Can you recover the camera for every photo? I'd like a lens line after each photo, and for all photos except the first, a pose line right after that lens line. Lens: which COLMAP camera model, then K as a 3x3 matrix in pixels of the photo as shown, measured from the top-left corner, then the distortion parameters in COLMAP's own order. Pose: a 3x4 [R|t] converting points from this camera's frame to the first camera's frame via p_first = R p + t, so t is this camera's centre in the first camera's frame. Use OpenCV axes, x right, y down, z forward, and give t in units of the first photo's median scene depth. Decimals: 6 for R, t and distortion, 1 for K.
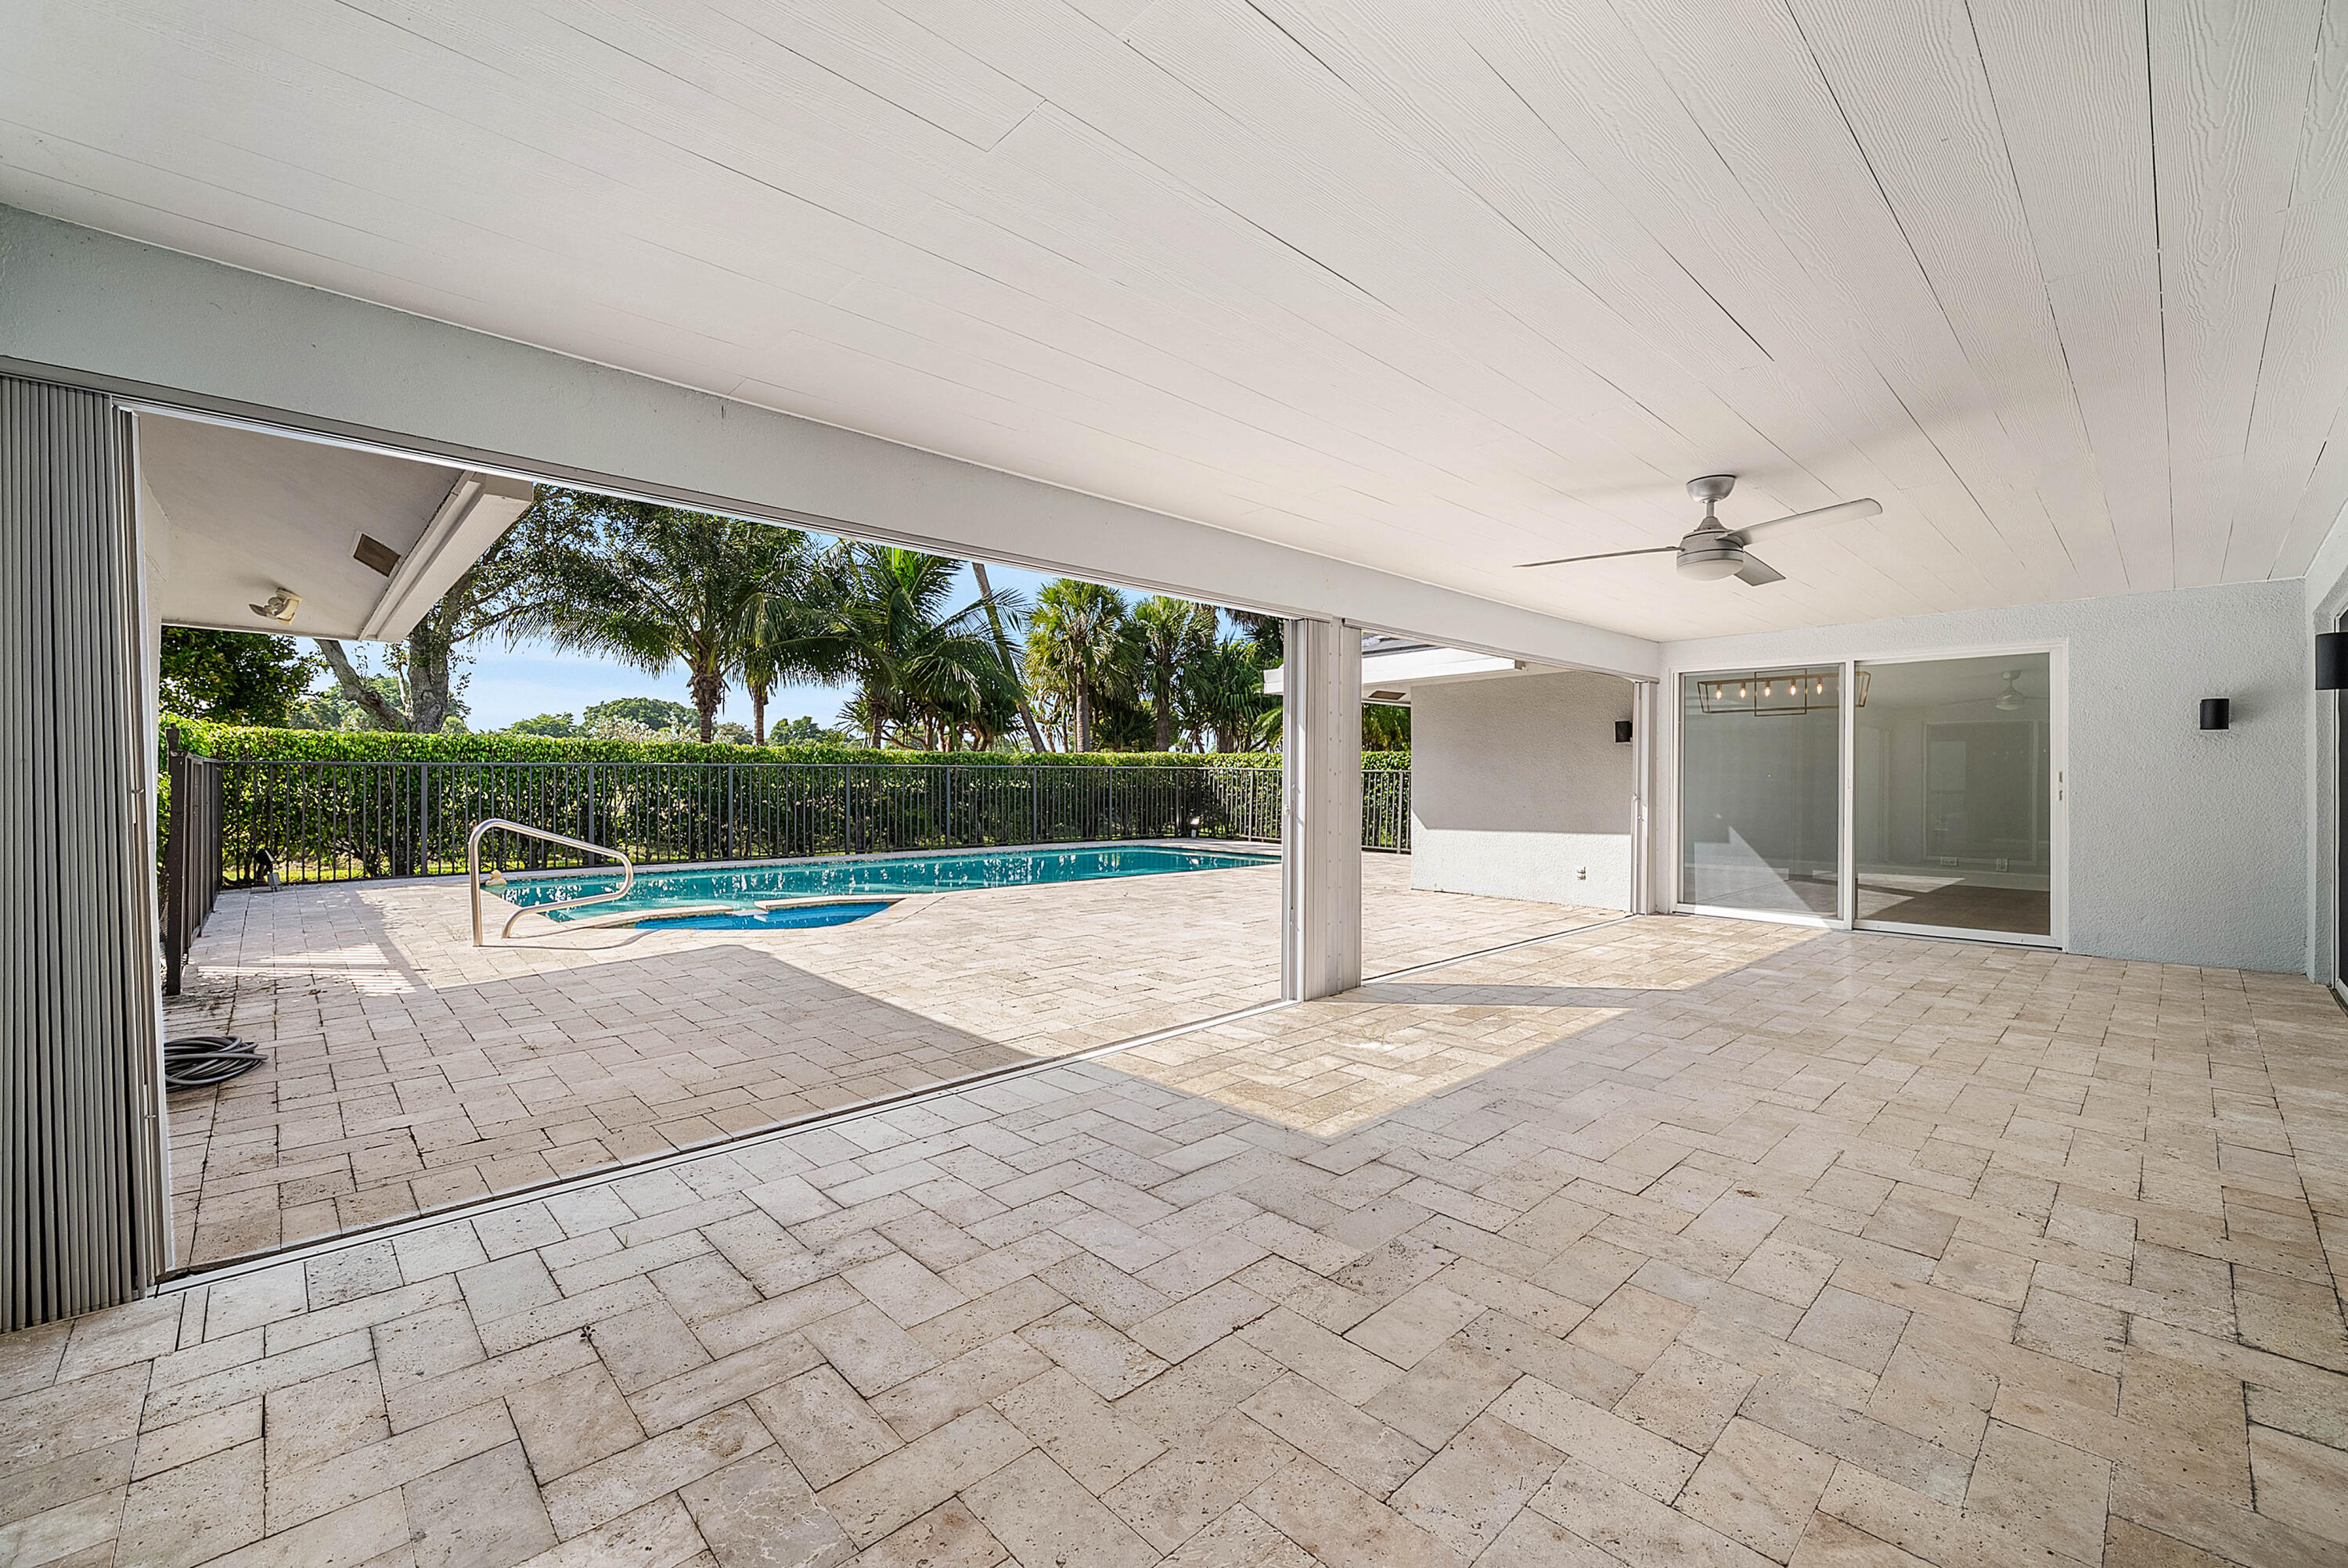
lens RADIAL K [[963.9, 0, 1174.0], [0, 963.9, 784.0], [0, 0, 1]] dist [0.000480, 0.000018]
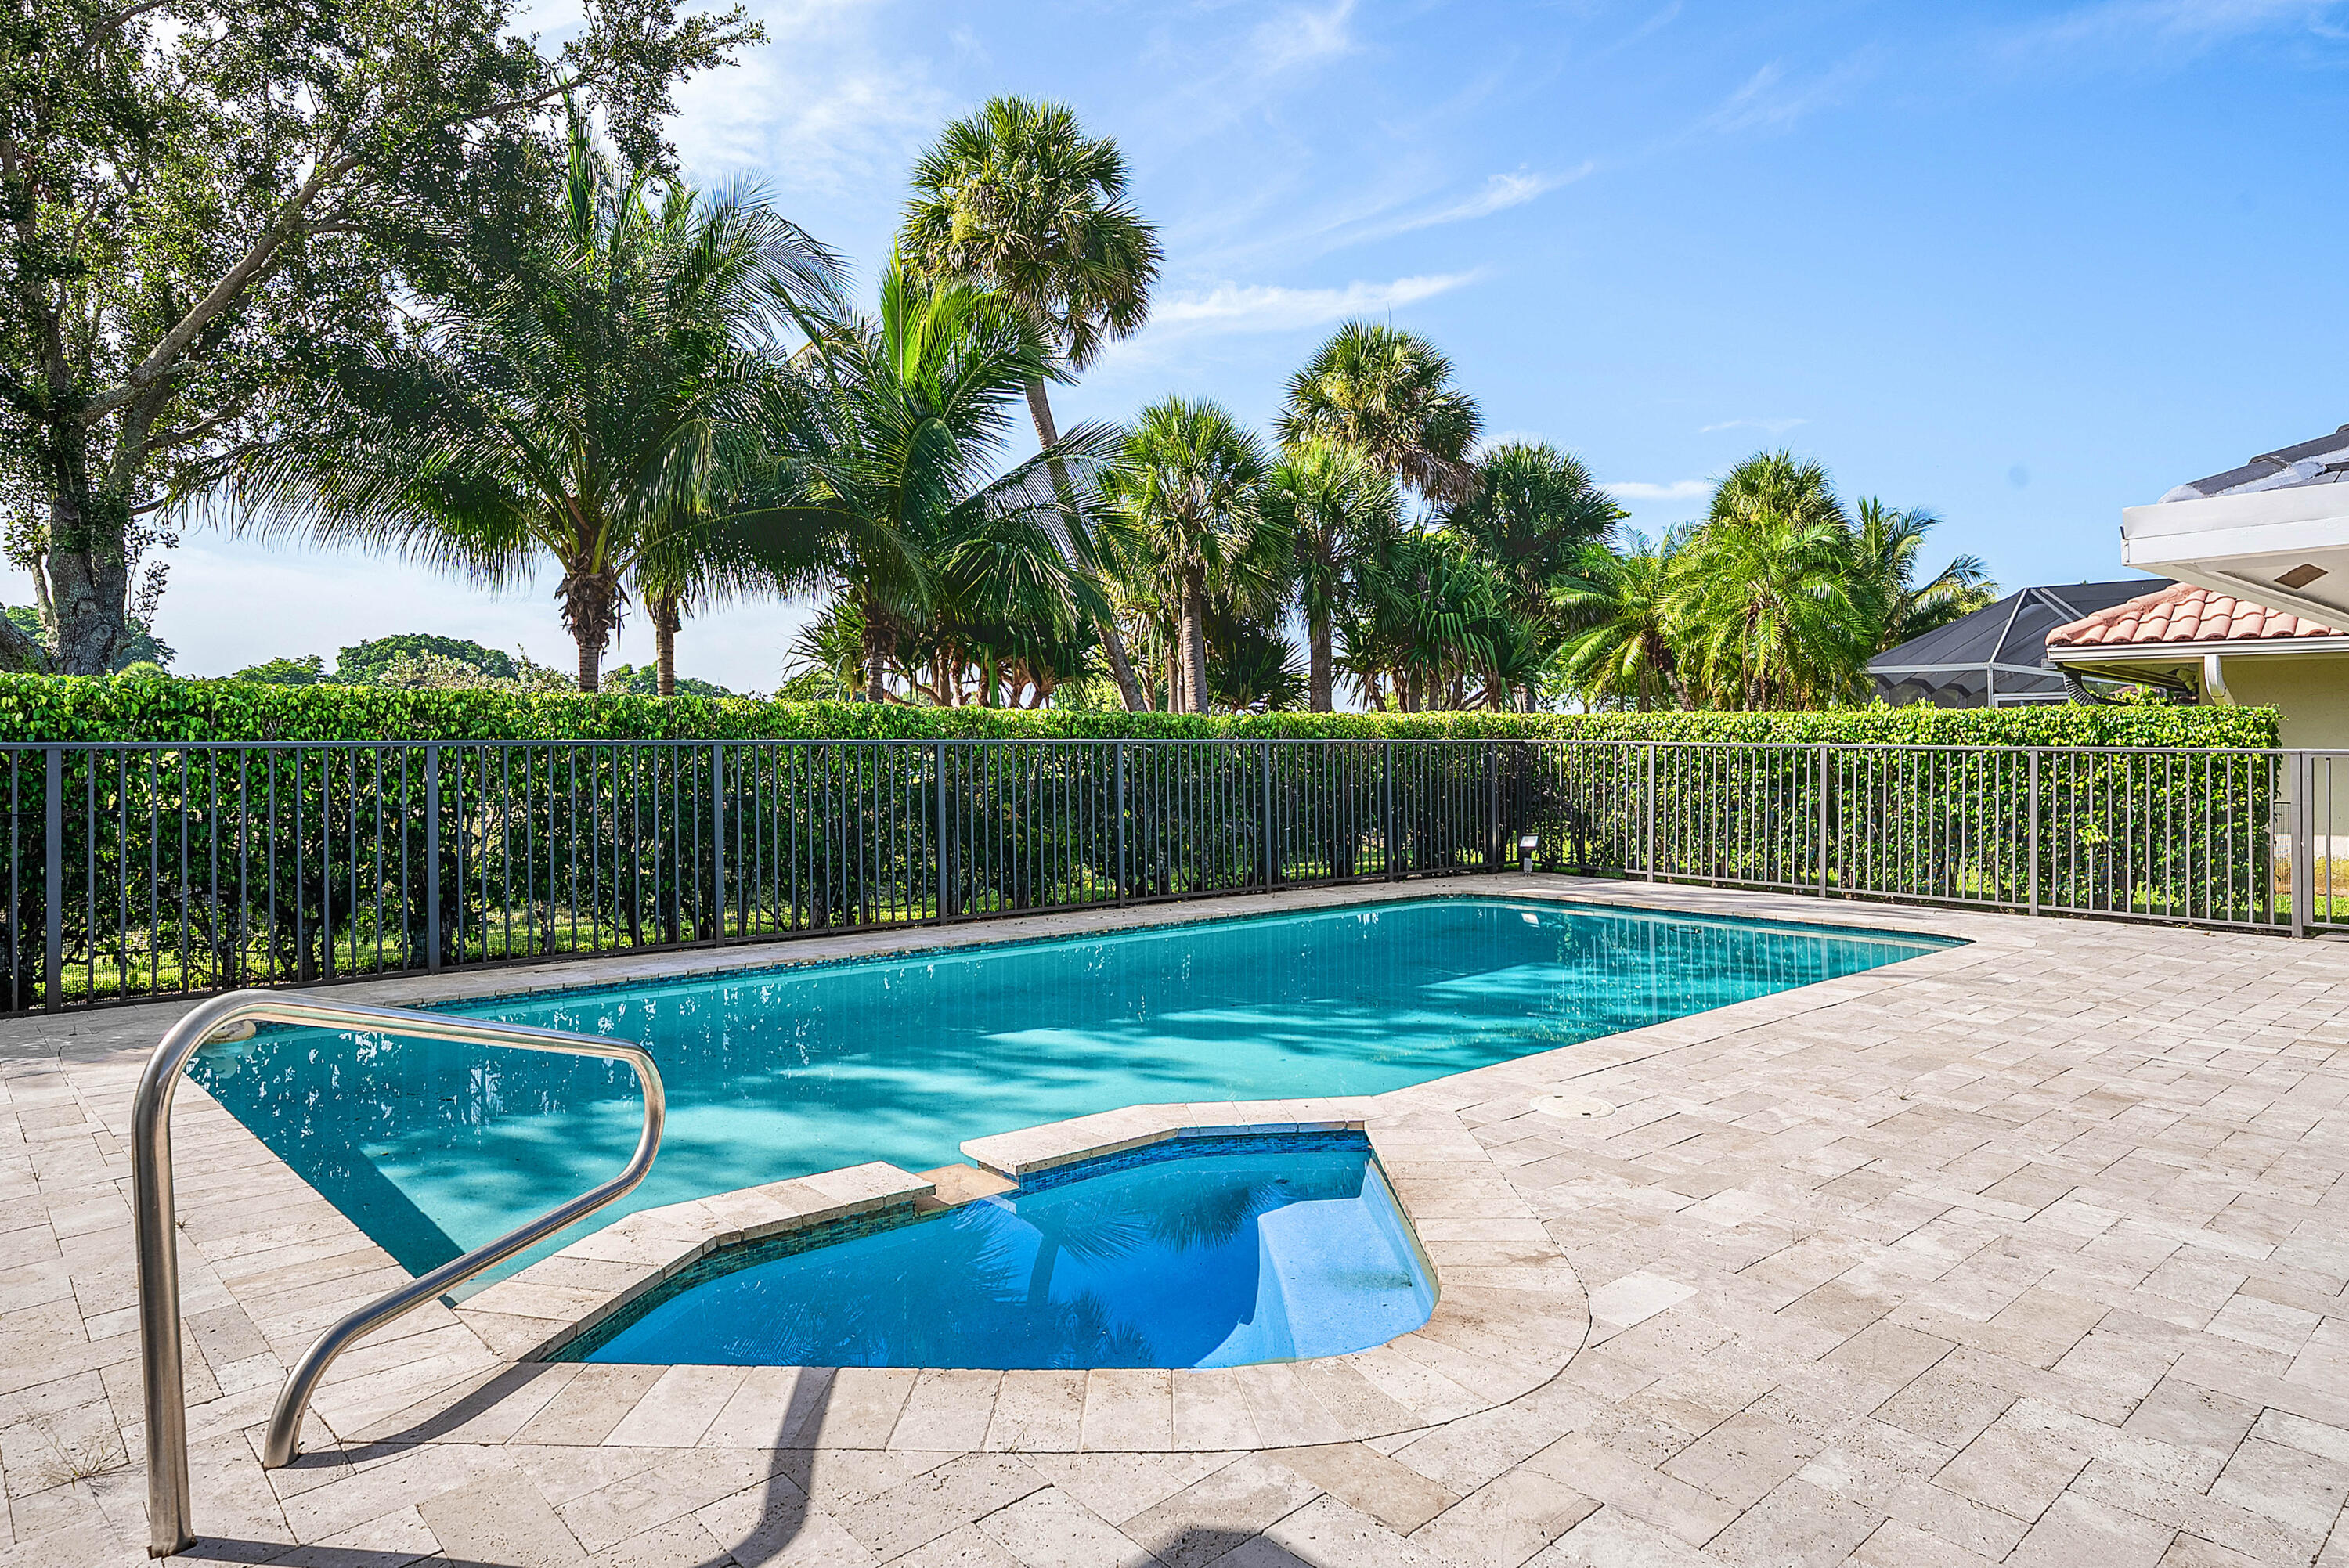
lens RADIAL K [[1410.8, 0, 1168.5], [0, 1410.8, 757.5], [0, 0, 1]] dist [0.005265, 0.001191]
pose [[0.999834, -0.002886, -0.017986, -0.132659], [0.002879, 0.999996, -0.000417, -0.006711], [0.017987, 0.000365, 0.999838, 0.185796]]
